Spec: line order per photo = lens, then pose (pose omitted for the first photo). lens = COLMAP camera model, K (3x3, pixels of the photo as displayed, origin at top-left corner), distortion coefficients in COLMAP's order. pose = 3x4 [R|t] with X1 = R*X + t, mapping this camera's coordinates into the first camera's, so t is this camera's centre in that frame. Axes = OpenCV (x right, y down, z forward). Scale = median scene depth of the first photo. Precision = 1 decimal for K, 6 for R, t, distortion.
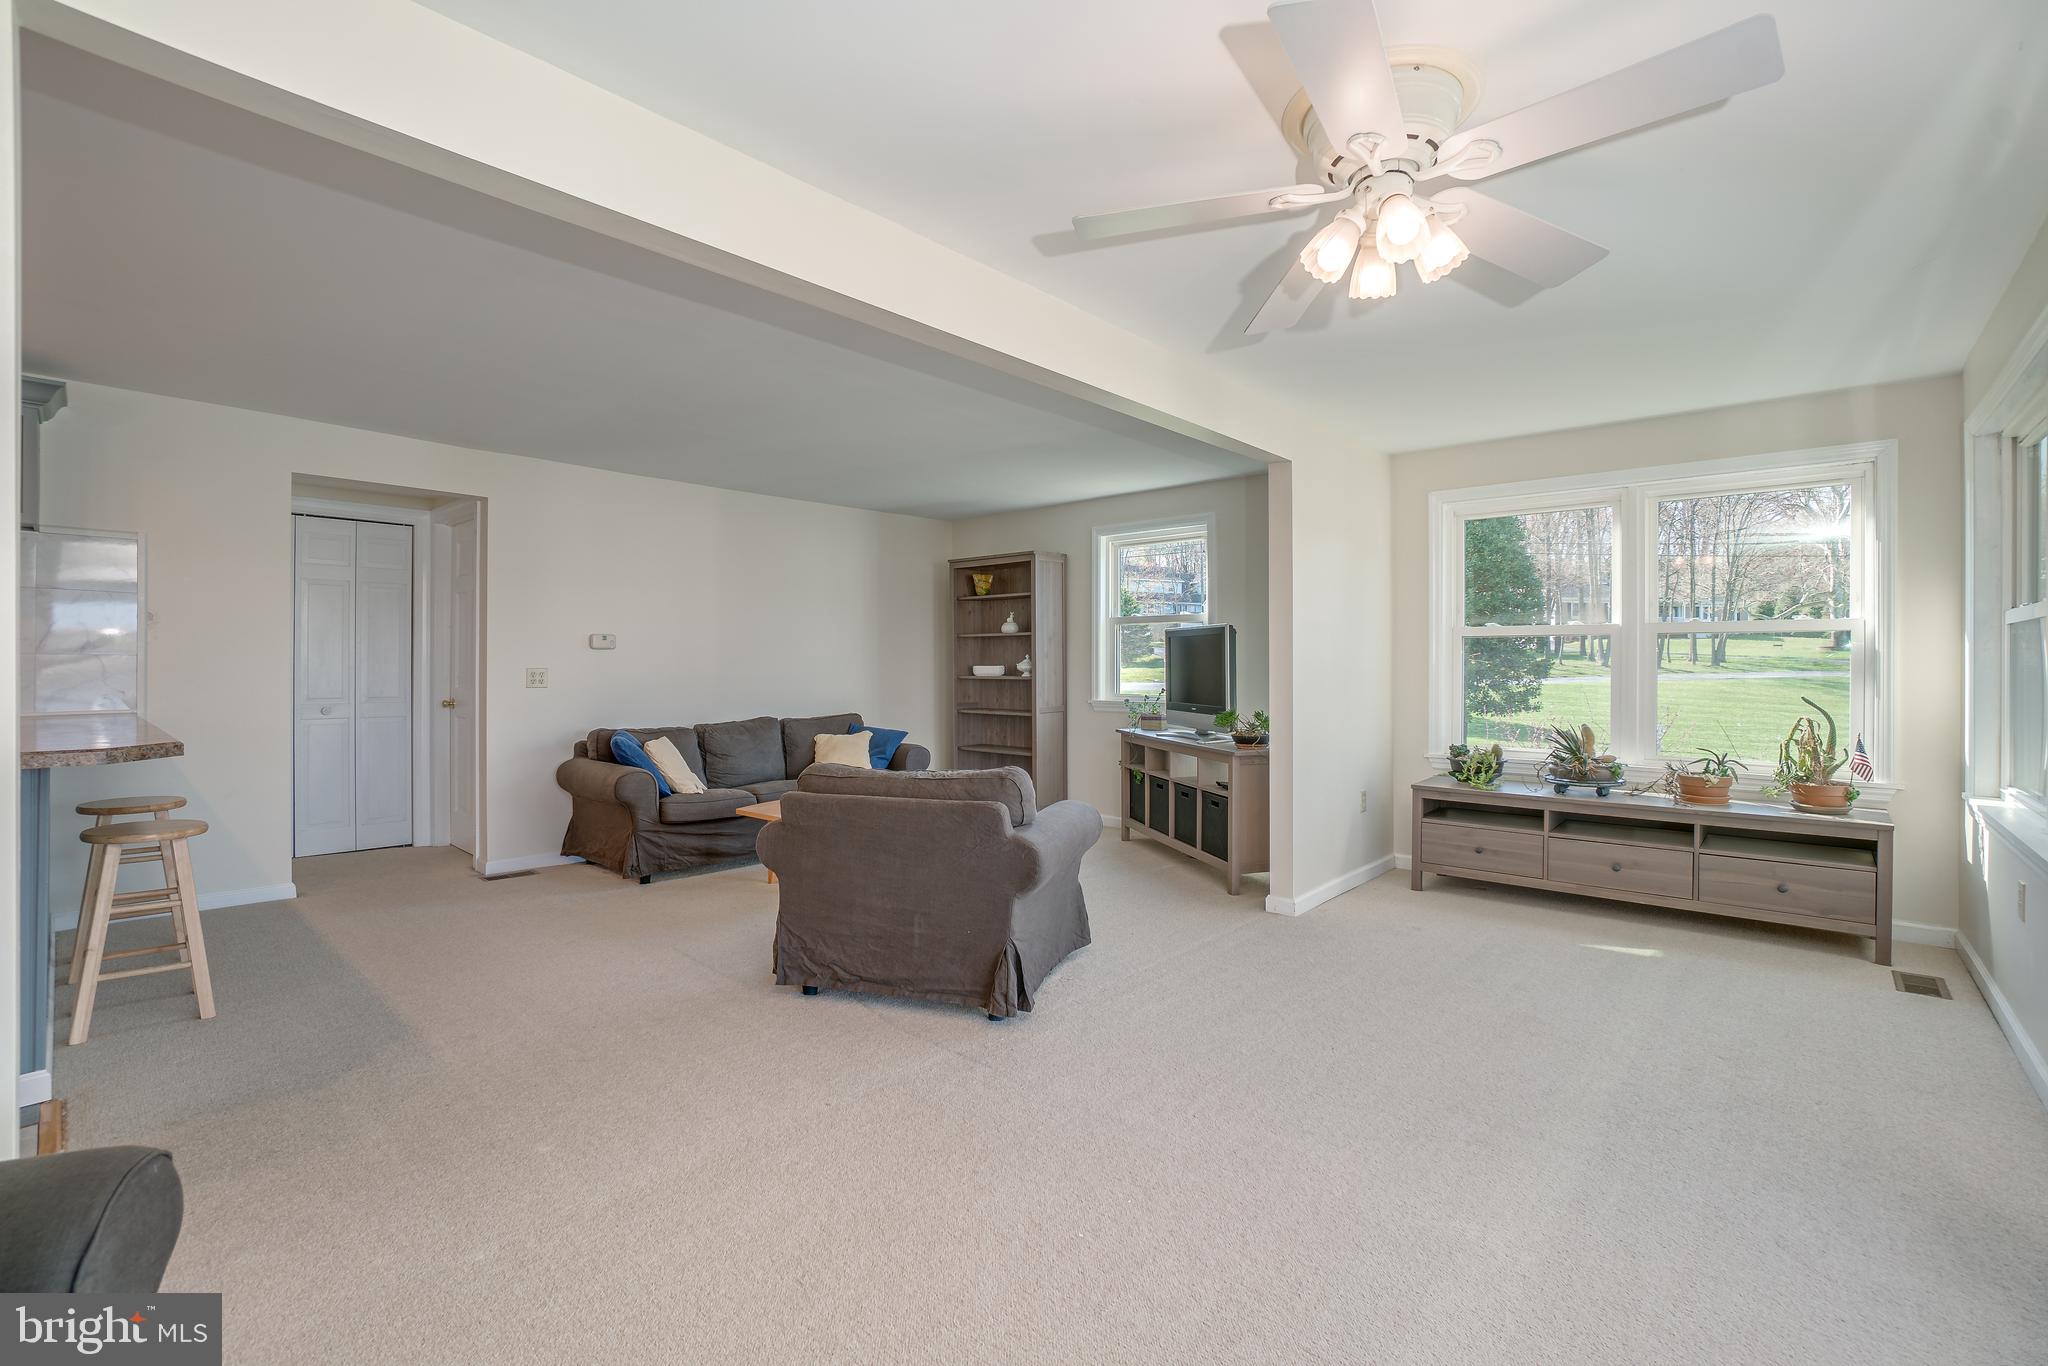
lens RADIAL K [[907.1, 0, 1022.1], [0, 907.1, 684.1], [0, 0, 1]] dist [-0.050636, 0.013657]
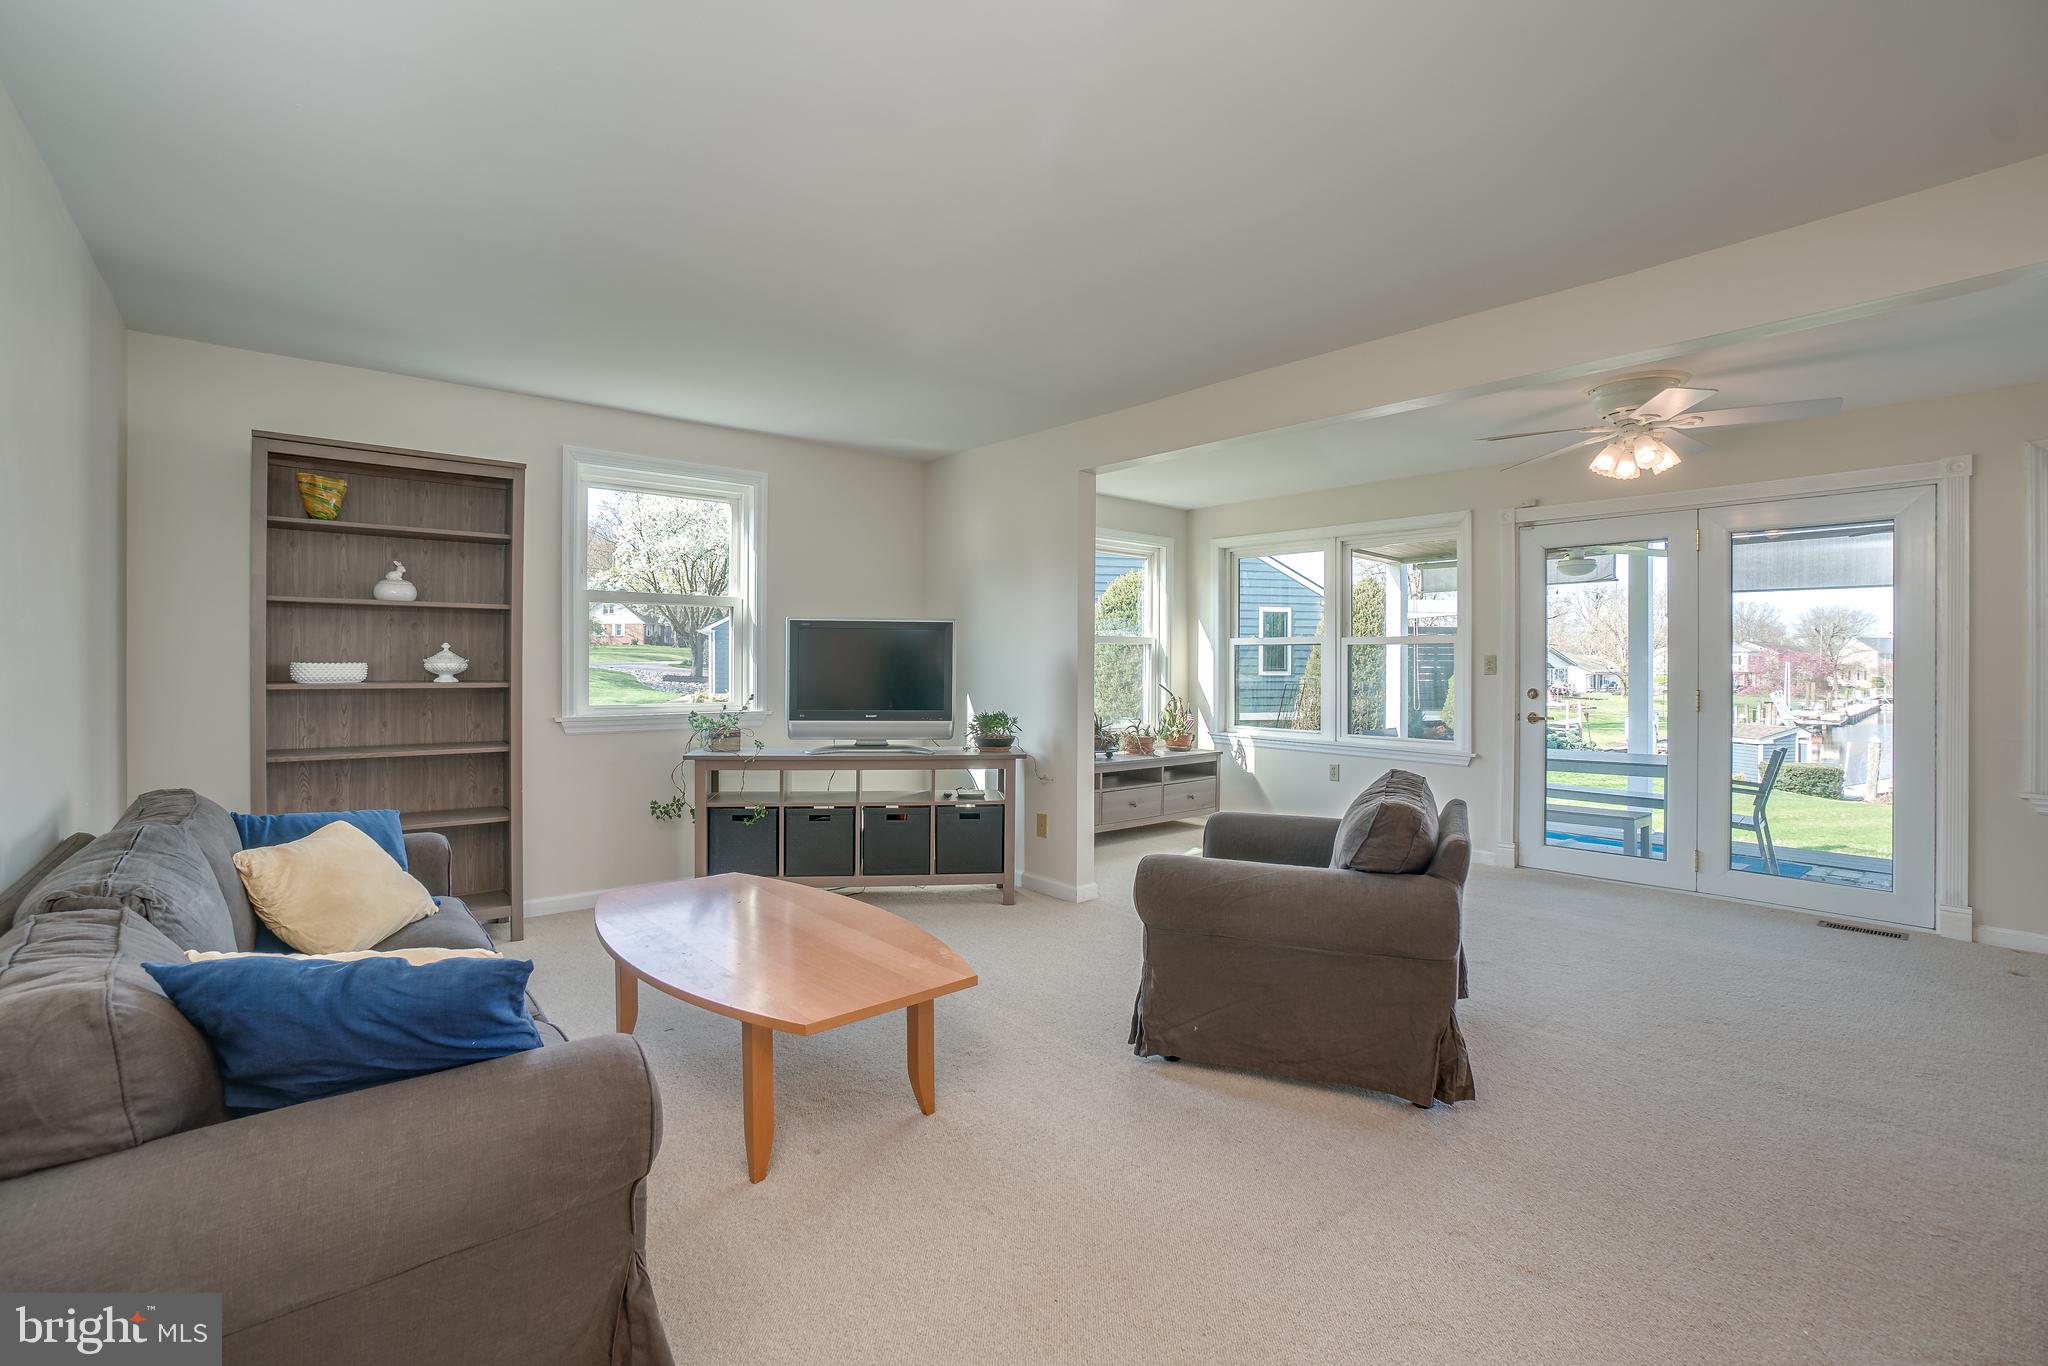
lens RADIAL K [[907.1, 0, 1021.1], [0, 907.1, 669.4], [0, 0, 1]] dist [-0.050636, 0.013657]
pose [[0.128172, -0.005815, 0.991735, -0.549744], [0.014376, 0.999889, 0.004005, -0.015096], [-0.991648, 0.013744, 0.128241, 0.663801]]
